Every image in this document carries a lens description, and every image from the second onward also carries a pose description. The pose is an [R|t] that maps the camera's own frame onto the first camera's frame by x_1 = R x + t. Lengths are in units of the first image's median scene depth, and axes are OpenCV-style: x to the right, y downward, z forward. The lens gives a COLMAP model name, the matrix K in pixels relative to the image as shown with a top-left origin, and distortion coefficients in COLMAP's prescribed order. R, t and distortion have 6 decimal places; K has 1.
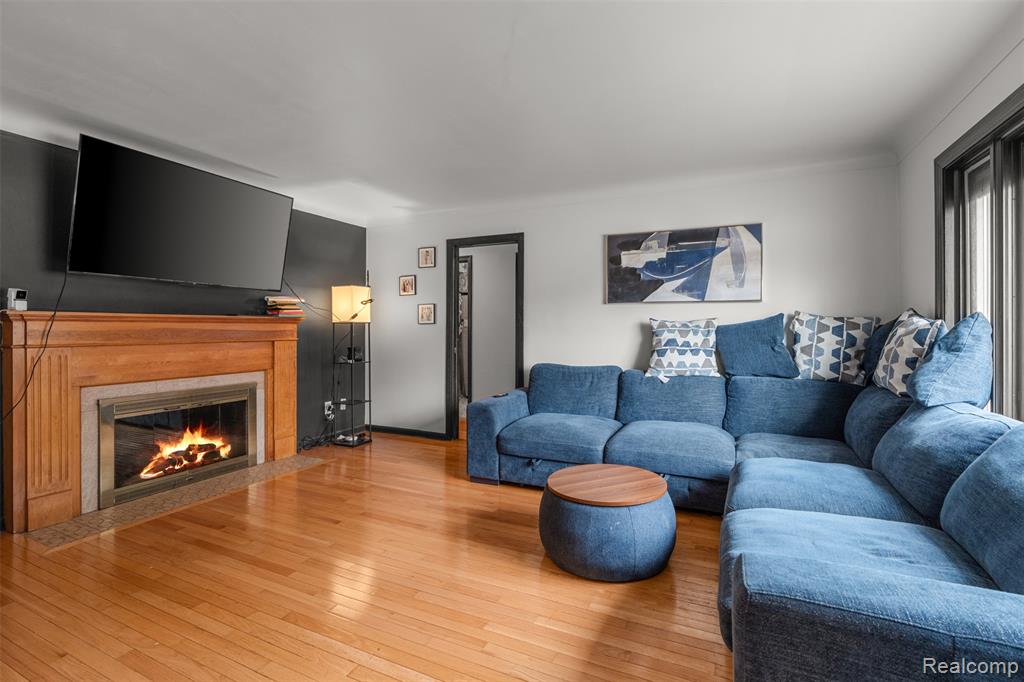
lens RADIAL K [[457.1, 0, 514.9], [0, 457.1, 332.0], [0, 0, 1]] dist [-0.006397, 0.001807]
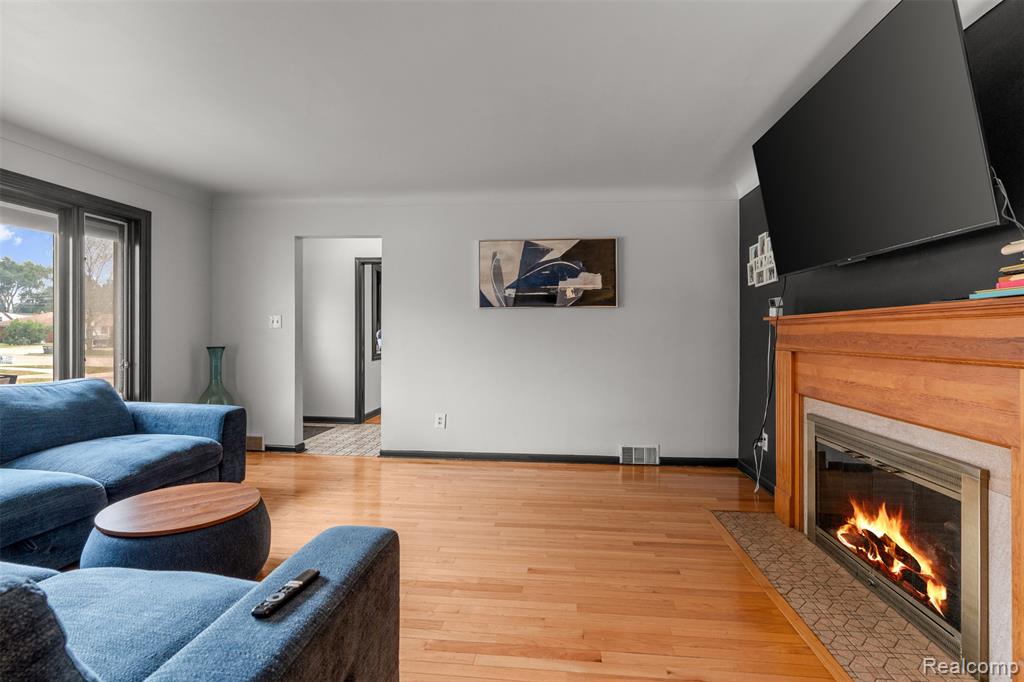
lens RADIAL K [[457.1, 0, 517.7], [0, 457.1, 339.8], [0, 0, 1]] dist [-0.006397, 0.001807]
pose [[-0.939112, -0.007238, -0.343535, -0.065400], [-0.011761, 0.999869, 0.011085, -0.003854], [0.343410, 0.014450, -0.939074, 1.396265]]
